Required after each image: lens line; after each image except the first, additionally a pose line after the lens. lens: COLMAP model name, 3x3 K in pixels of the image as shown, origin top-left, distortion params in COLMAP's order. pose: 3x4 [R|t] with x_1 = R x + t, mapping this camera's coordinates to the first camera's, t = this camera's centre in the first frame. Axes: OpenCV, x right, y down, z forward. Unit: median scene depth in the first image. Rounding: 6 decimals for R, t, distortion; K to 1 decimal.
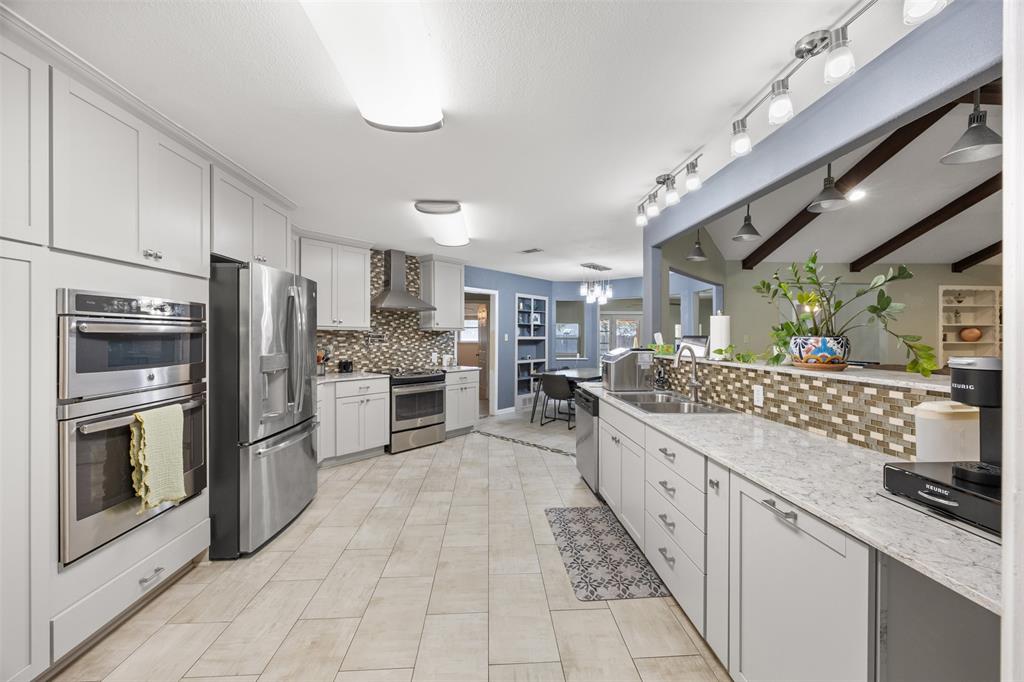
lens RADIAL K [[388.6, 0, 511.5], [0, 388.6, 337.3], [0, 0, 1]] dist [-0.002000, -0.000267]
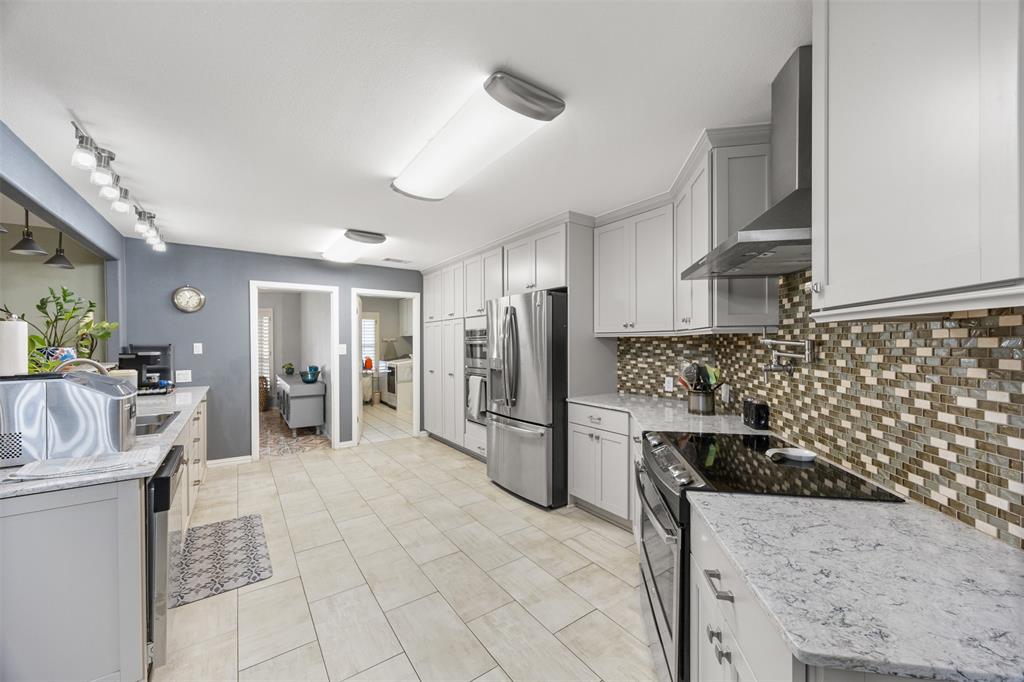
lens RADIAL K [[388.6, 0, 511.3], [0, 388.6, 345.0], [0, 0, 1]] dist [-0.002000, -0.000267]
pose [[-0.849770, 0.002563, -0.527147, 0.050432], [-0.000833, 0.999980, 0.006205, -0.006908], [0.527153, 0.005712, -0.849751, 1.103097]]
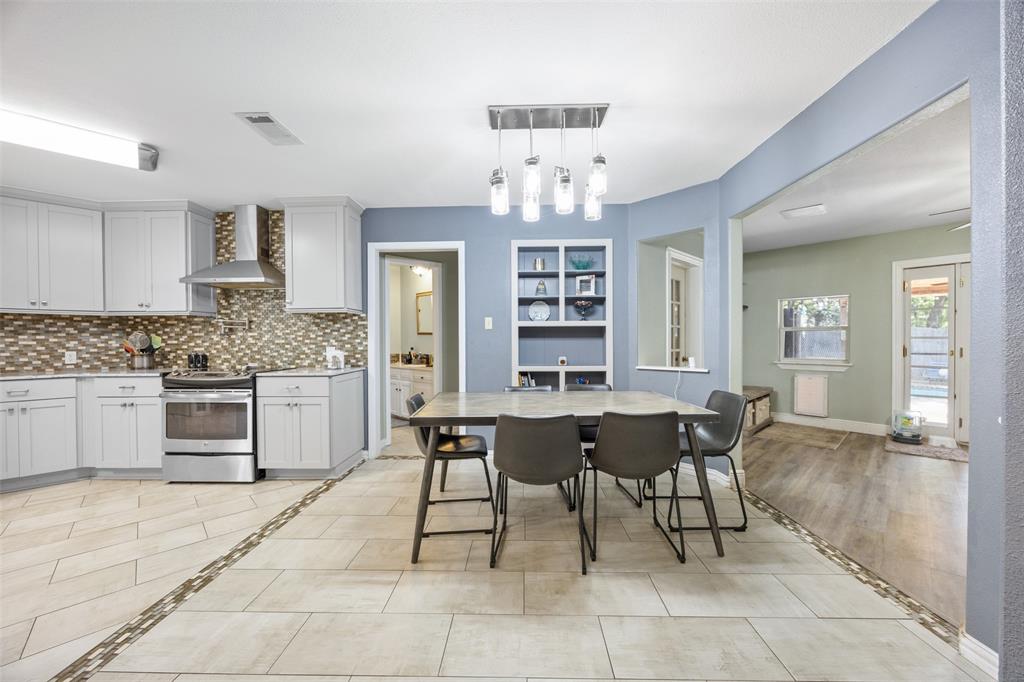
lens RADIAL K [[388.6, 0, 515.9], [0, 388.6, 343.2], [0, 0, 1]] dist [-0.002000, -0.000267]
pose [[0.644964, -0.001422, -0.764212, 0.569190], [0.007339, 0.999964, 0.004333, 0.035045], [0.764178, -0.008403, 0.644951, 0.880008]]
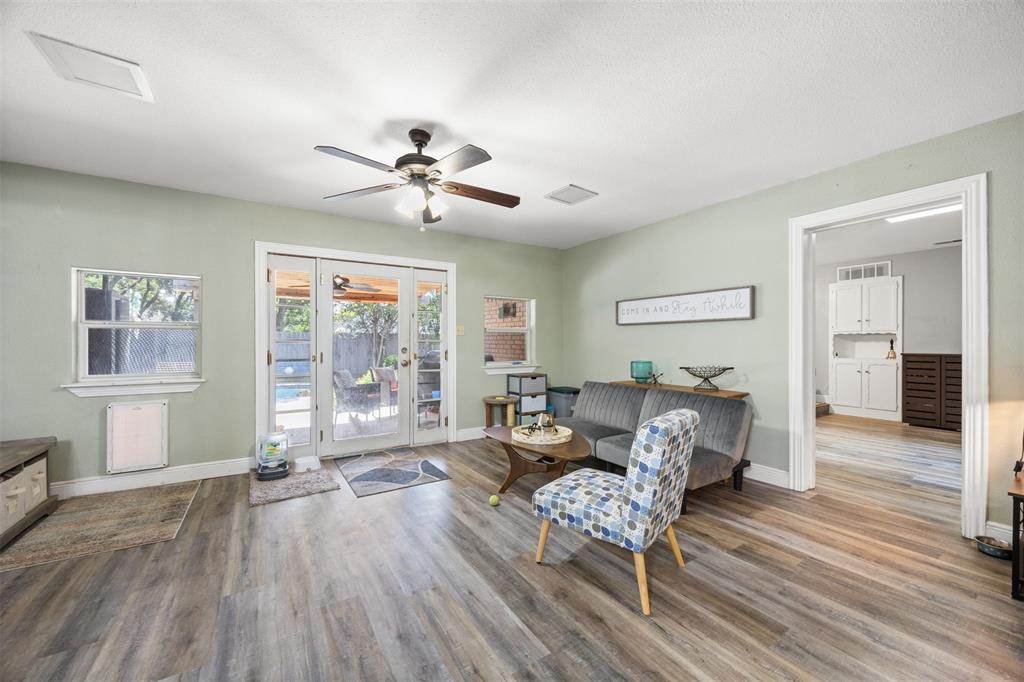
lens RADIAL K [[388.6, 0, 509.5], [0, 388.6, 343.6], [0, 0, 1]] dist [-0.002000, -0.000267]
pose [[0.878736, -0.006888, 0.477259, 0.512109], [0.002065, 0.999941, 0.010630, 0.031573], [-0.477304, -0.008355, 0.878699, 1.308929]]
